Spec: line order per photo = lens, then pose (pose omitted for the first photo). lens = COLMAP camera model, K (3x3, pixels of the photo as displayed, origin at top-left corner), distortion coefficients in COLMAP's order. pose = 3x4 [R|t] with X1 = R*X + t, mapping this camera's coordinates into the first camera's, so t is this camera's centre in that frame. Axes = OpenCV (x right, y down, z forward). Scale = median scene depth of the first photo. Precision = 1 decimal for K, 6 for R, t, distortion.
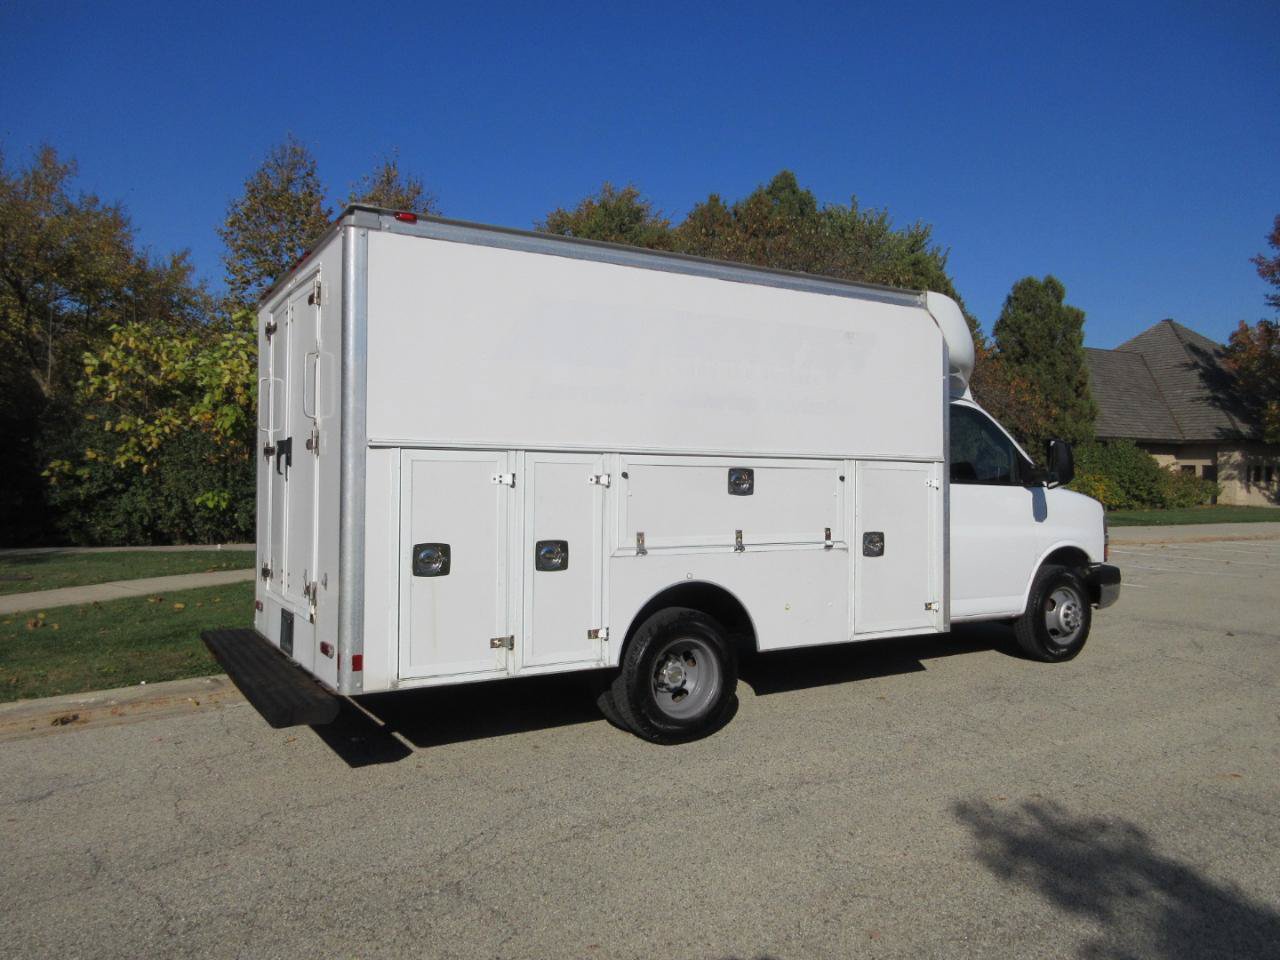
lens RADIAL K [[978.2, 0, 642.1], [0, 978.2, 477.5], [0, 0, 1]] dist [0.002629, 0.002674]
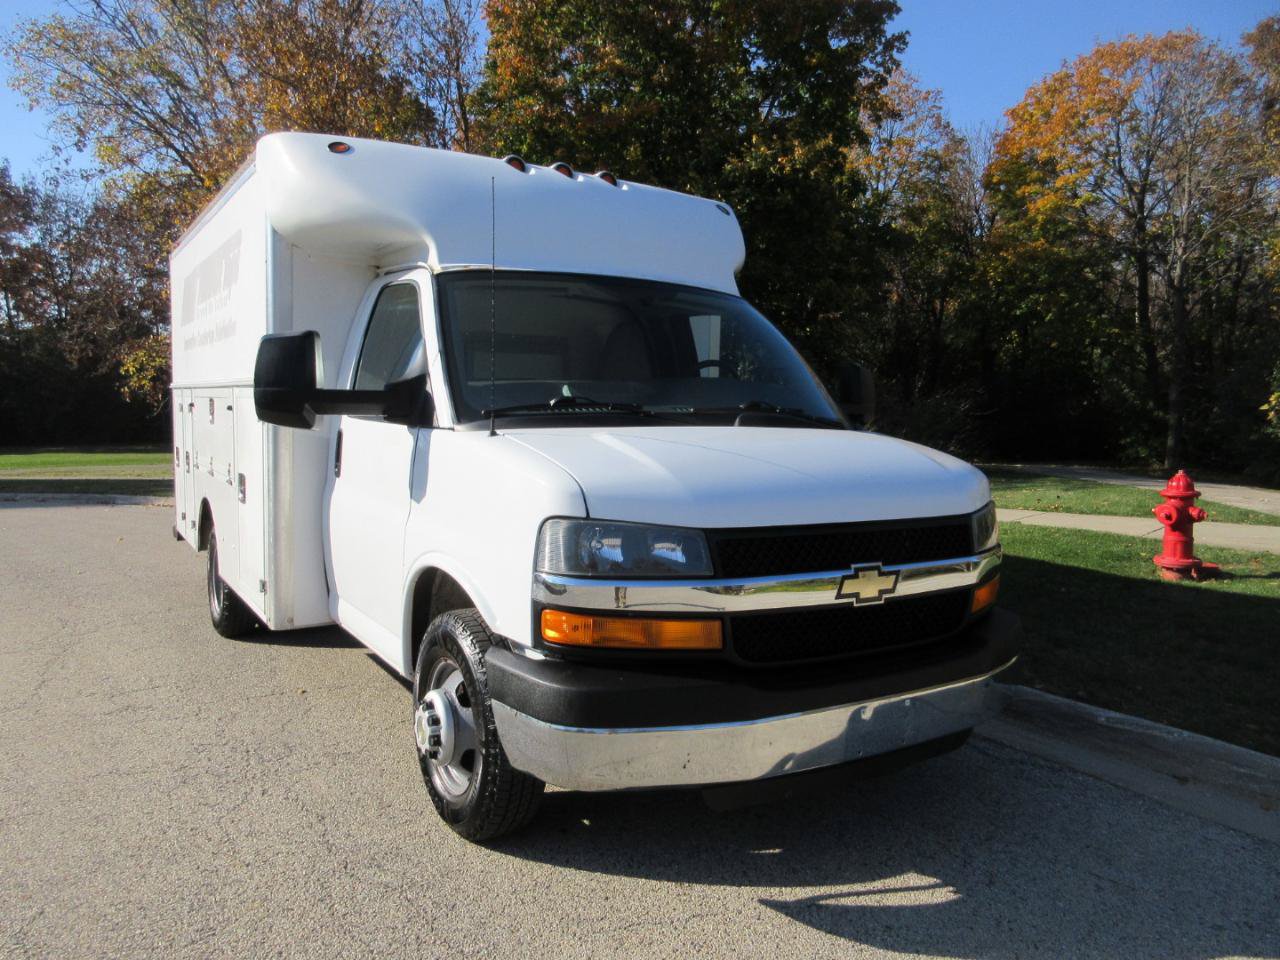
lens RADIAL K [[970.2, 0, 641.1], [0, 970.2, 481.1], [0, 0, 1]] dist [0.005716, 0.008909]
pose [[0.005183, 0.077021, -0.997016, 1.161498], [-0.007038, 0.997008, 0.076984, -0.003223], [0.999962, 0.006618, 0.005710, 1.464167]]
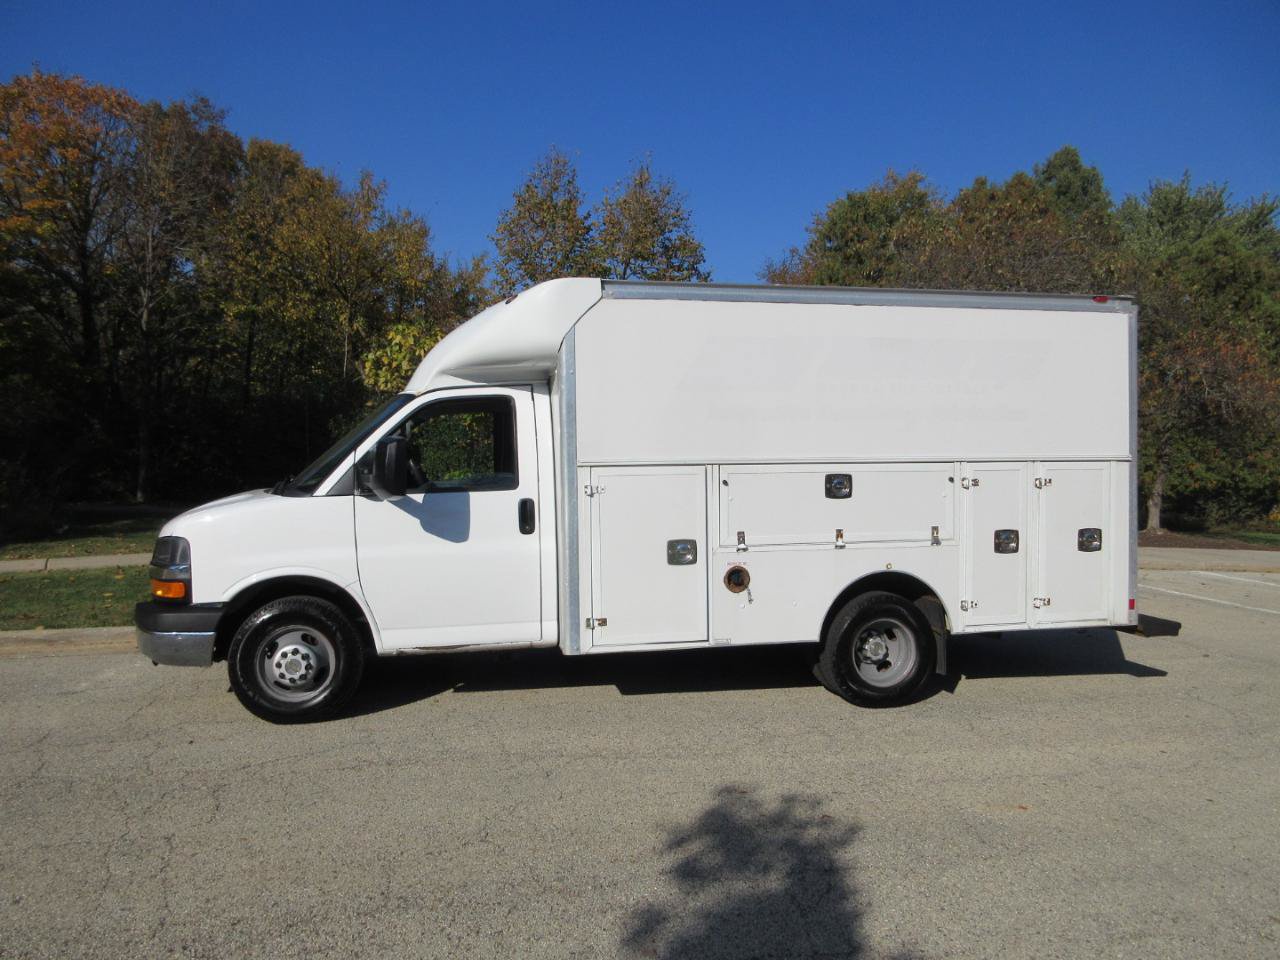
lens RADIAL K [[980.6, 0, 642.3], [0, 980.6, 478.0], [0, 0, 1]] dist [-0.002324, 0.003275]
pose [[0.946075, 0.039324, -0.321551, 0.477180], [-0.035641, 0.999214, 0.017336, -0.018728], [0.321980, -0.004941, 0.946733, -0.023750]]
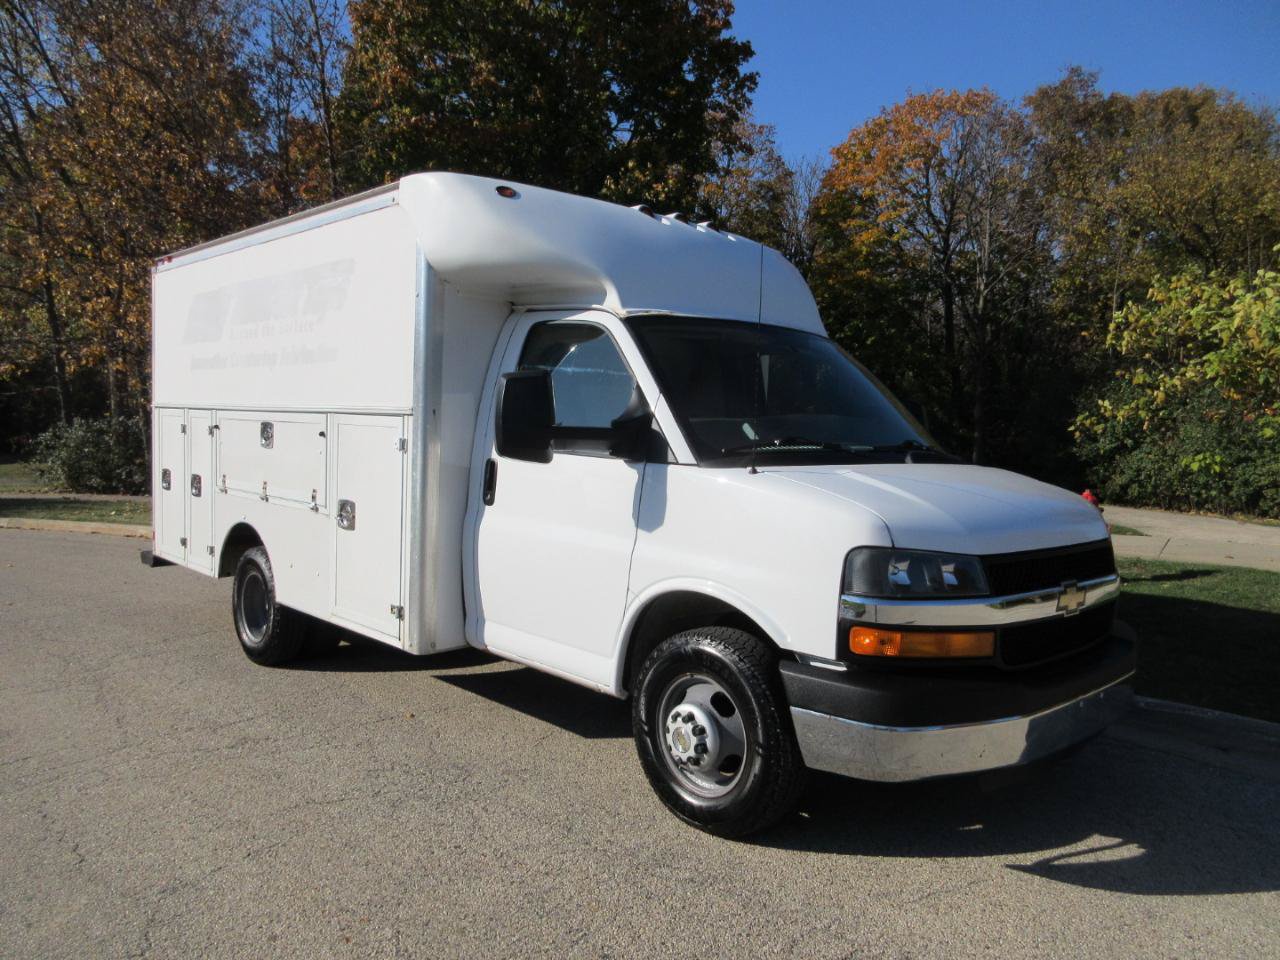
lens RADIAL K [[973.4, 0, 641.2], [0, 973.4, 475.6], [0, 0, 1]] dist [0.007926, 0.001315]
pose [[0.208511, 0.060088, -0.976172, 1.199901], [-0.018928, 0.998172, 0.057399, -0.018557], [0.977837, 0.006508, 0.209267, 1.176385]]
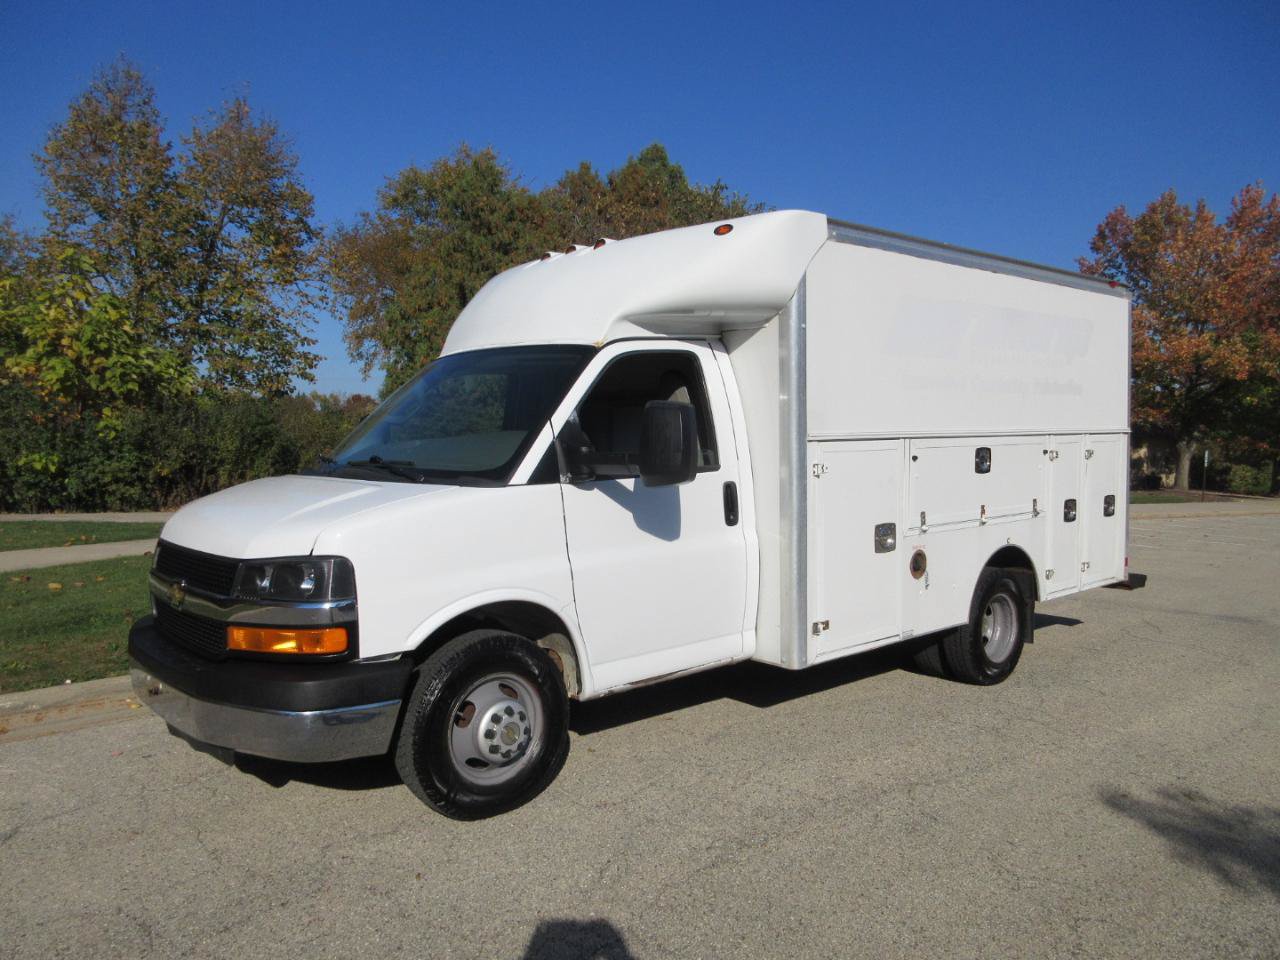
lens RADIAL K [[976.5, 0, 644.4], [0, 976.5, 480.5], [0, 0, 1]] dist [0.004741, 0.001647]
pose [[0.983758, 0.019653, 0.178421, -0.219299], [-0.024891, 0.999321, 0.027166, 0.004701], [-0.177766, -0.031166, 0.983579, 0.121788]]
